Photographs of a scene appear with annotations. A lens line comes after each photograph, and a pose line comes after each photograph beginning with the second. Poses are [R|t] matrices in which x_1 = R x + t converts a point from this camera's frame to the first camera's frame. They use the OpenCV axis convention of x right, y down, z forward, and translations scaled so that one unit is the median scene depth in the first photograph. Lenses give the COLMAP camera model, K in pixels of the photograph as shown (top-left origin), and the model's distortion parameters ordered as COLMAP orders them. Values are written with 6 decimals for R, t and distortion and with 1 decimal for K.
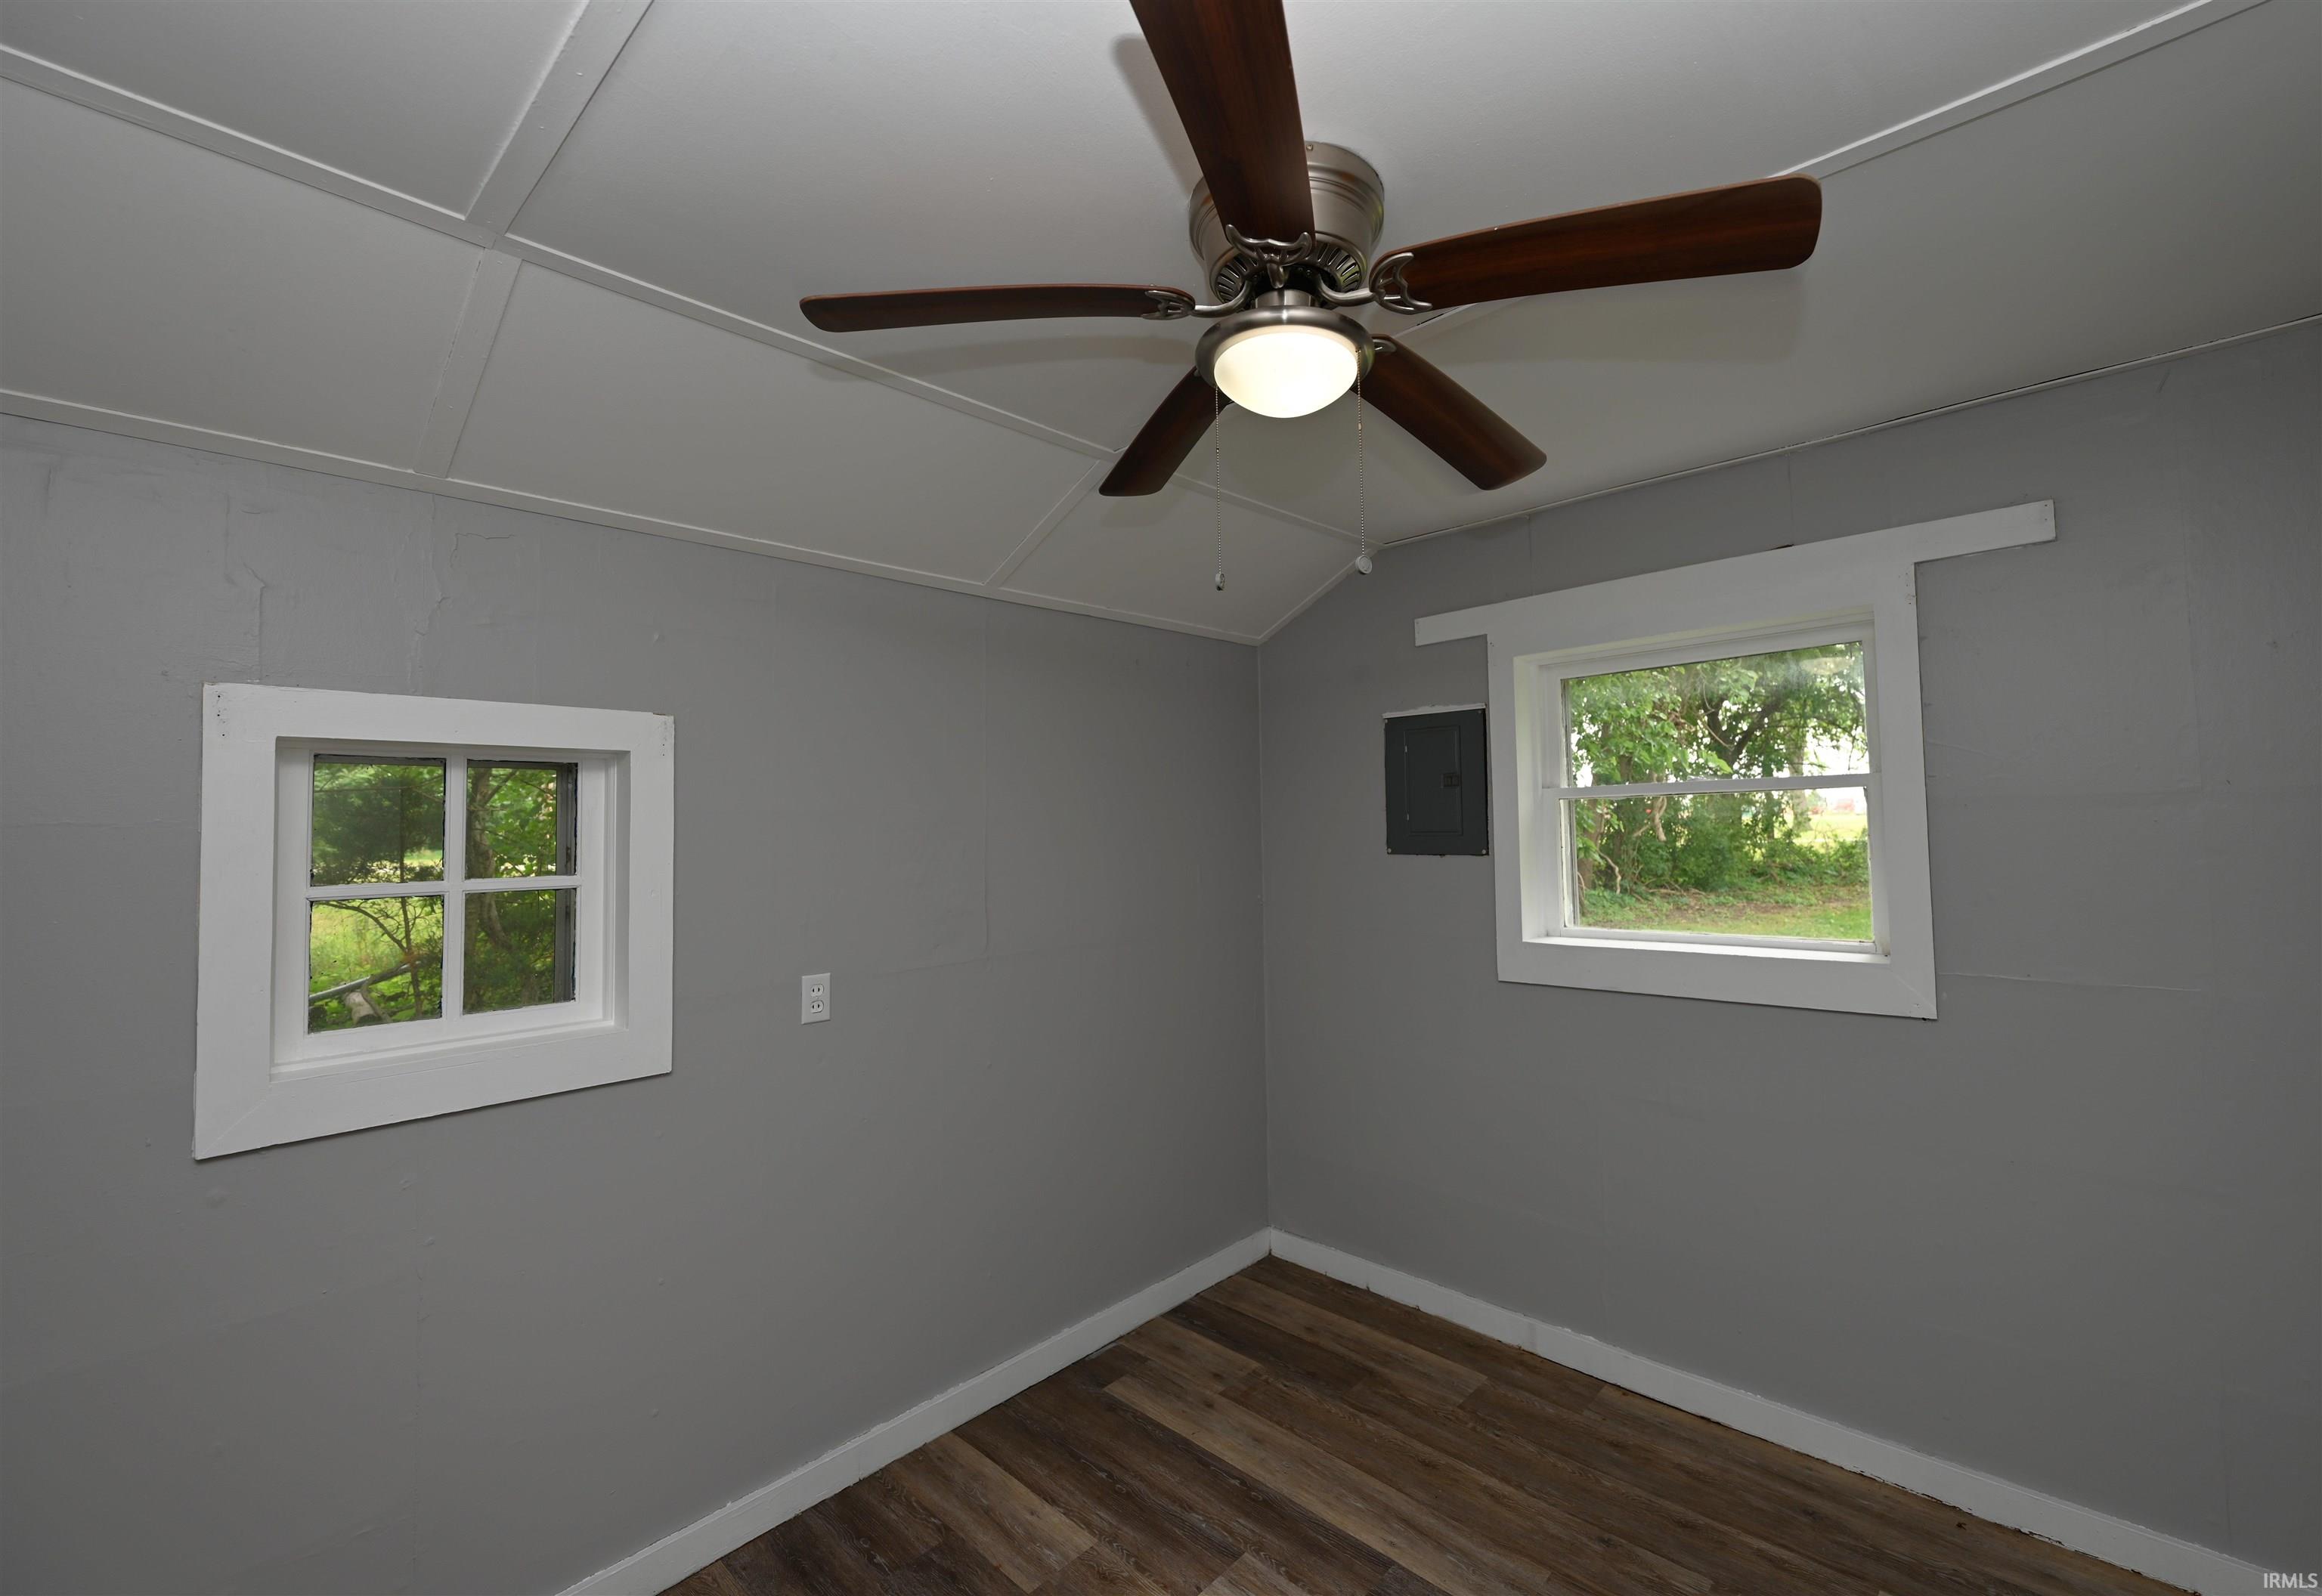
lens RADIAL K [[950.8, 0, 1214.4], [0, 950.8, 797.6], [0, 0, 1]] dist [0.000106, -0.000124]
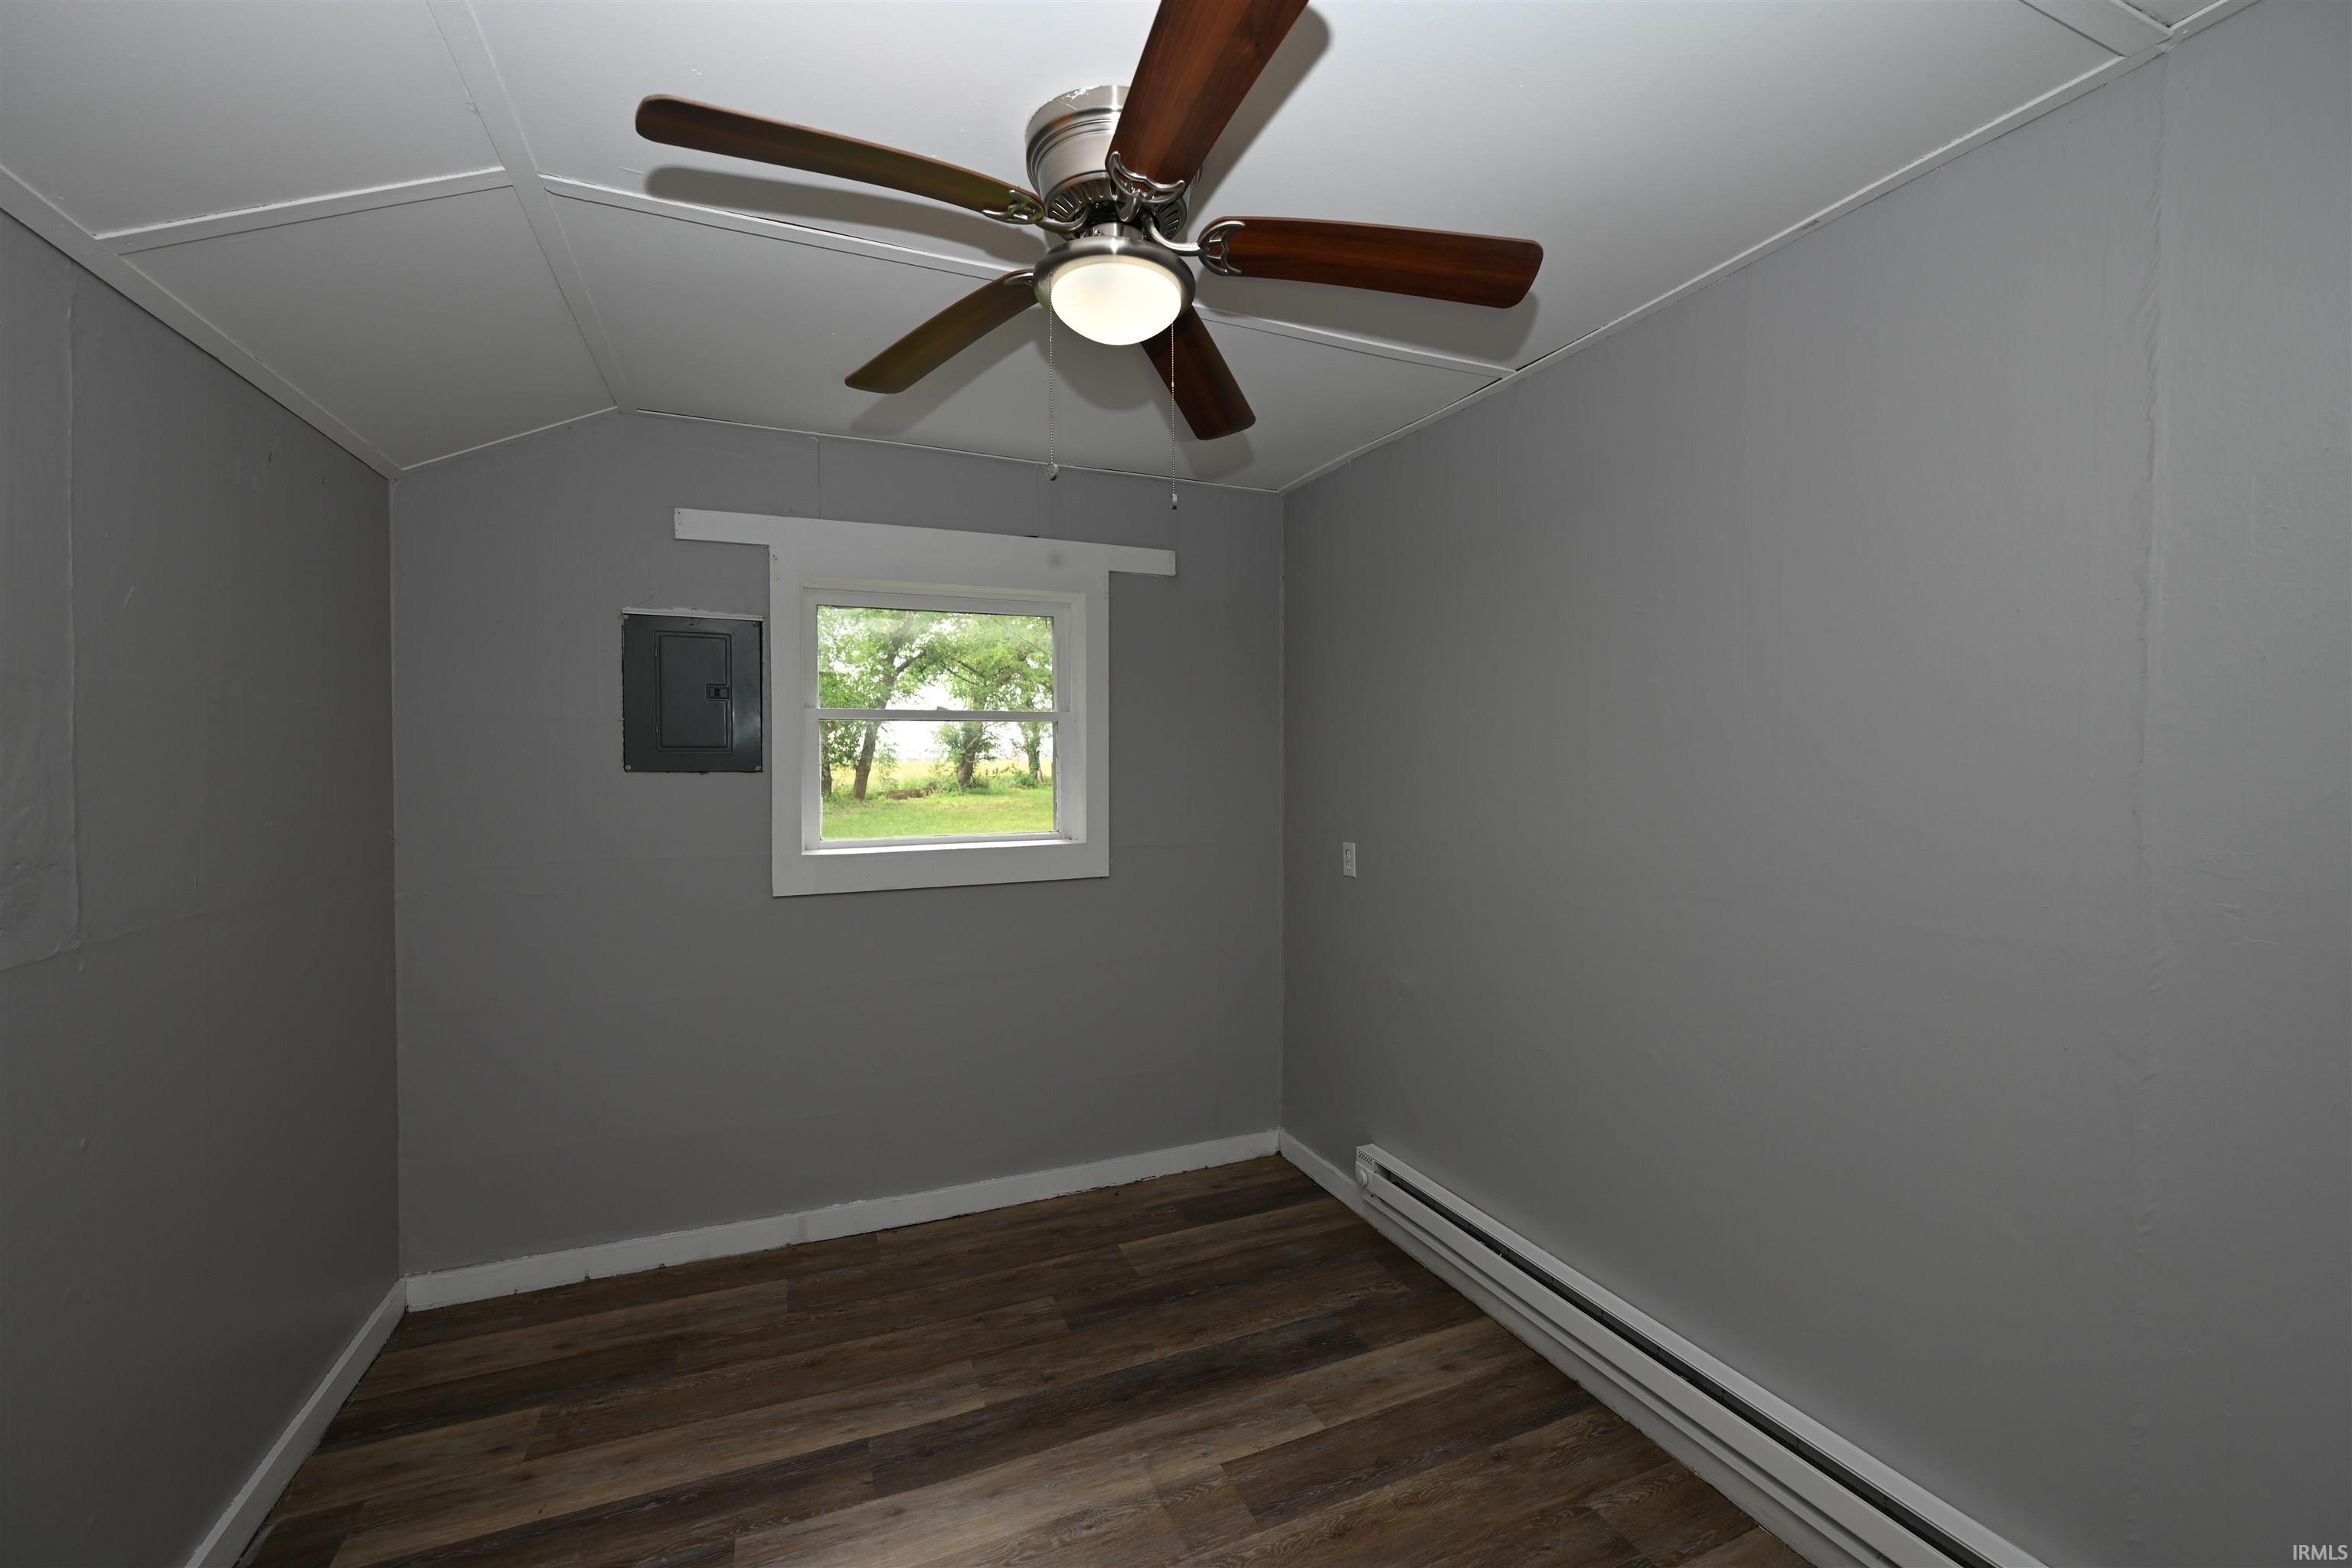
lens RADIAL K [[926.9, 0, 1178.9], [0, 926.9, 793.4], [0, 0, 1]] dist [-0.000475, 0.000033]
pose [[0.430141, -0.011058, 0.902694, -0.467302], [-0.038550, 0.998788, 0.030605, 0.044190], [-0.901938, -0.047964, 0.429193, 0.236967]]
